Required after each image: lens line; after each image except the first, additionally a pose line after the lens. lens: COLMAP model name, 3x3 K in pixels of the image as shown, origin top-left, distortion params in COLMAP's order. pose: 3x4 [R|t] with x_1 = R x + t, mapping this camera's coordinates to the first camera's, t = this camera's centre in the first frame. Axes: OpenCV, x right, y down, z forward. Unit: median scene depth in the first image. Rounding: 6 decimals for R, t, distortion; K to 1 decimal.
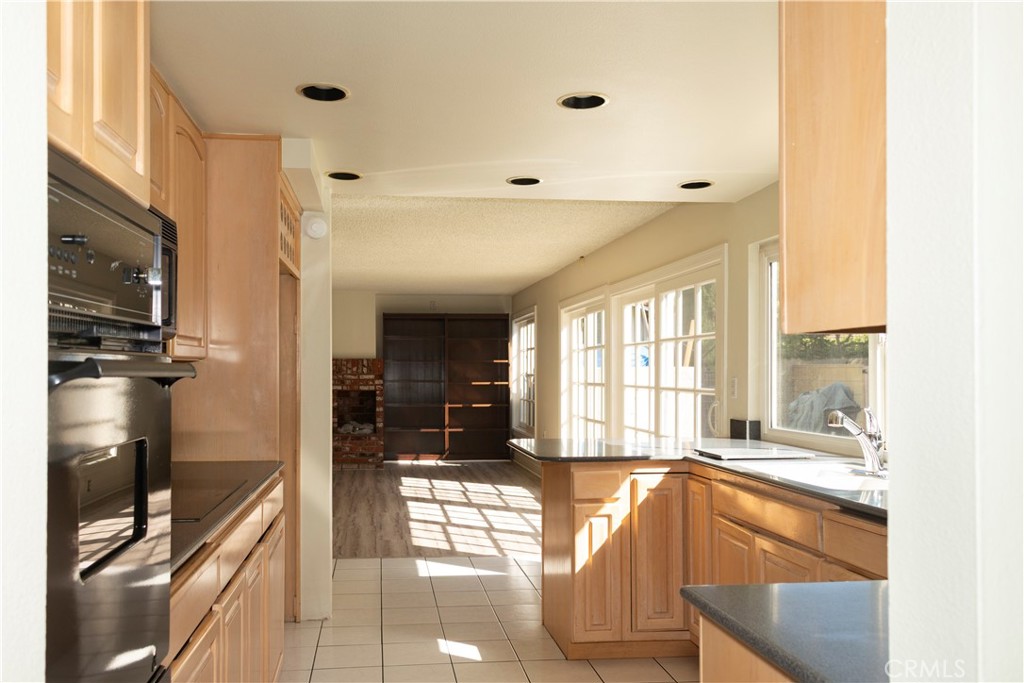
lens RADIAL K [[819.1, 0, 512.0], [0, 819.1, 341.5], [0, 0, 1]] dist [0.007206, 0.004543]
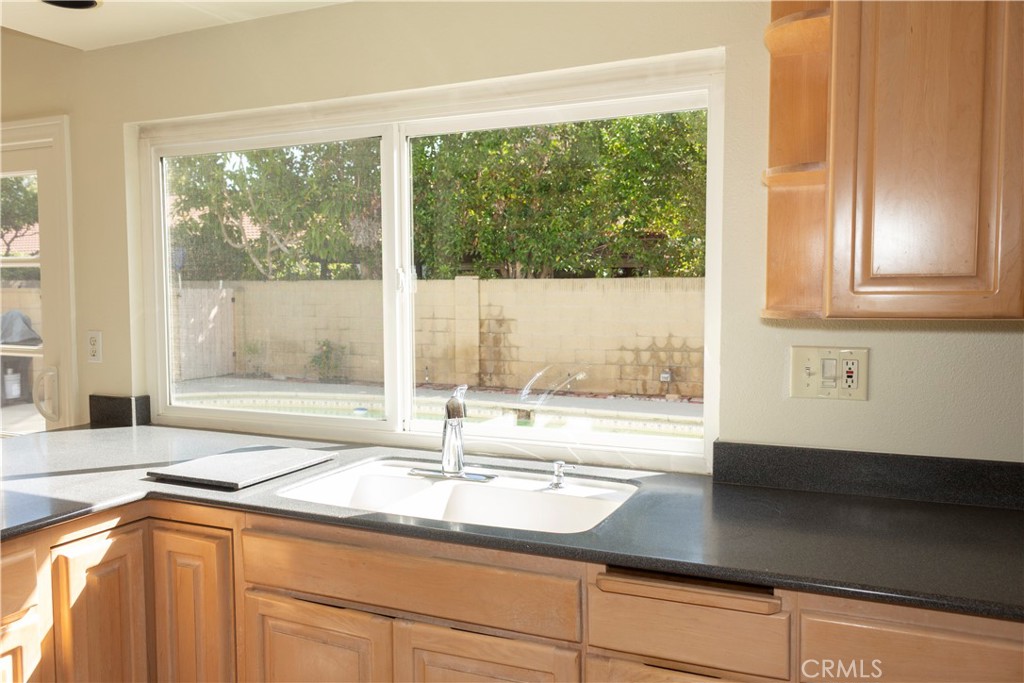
lens RADIAL K [[819.1, 0, 512.0], [0, 819.1, 341.5], [0, 0, 1]] dist [0.007206, 0.004543]
pose [[0.563462, -0.046567, 0.824828, -0.101911], [-0.032706, 0.996370, 0.078594, -0.011514], [-0.825494, -0.071261, 0.559894, 0.497467]]
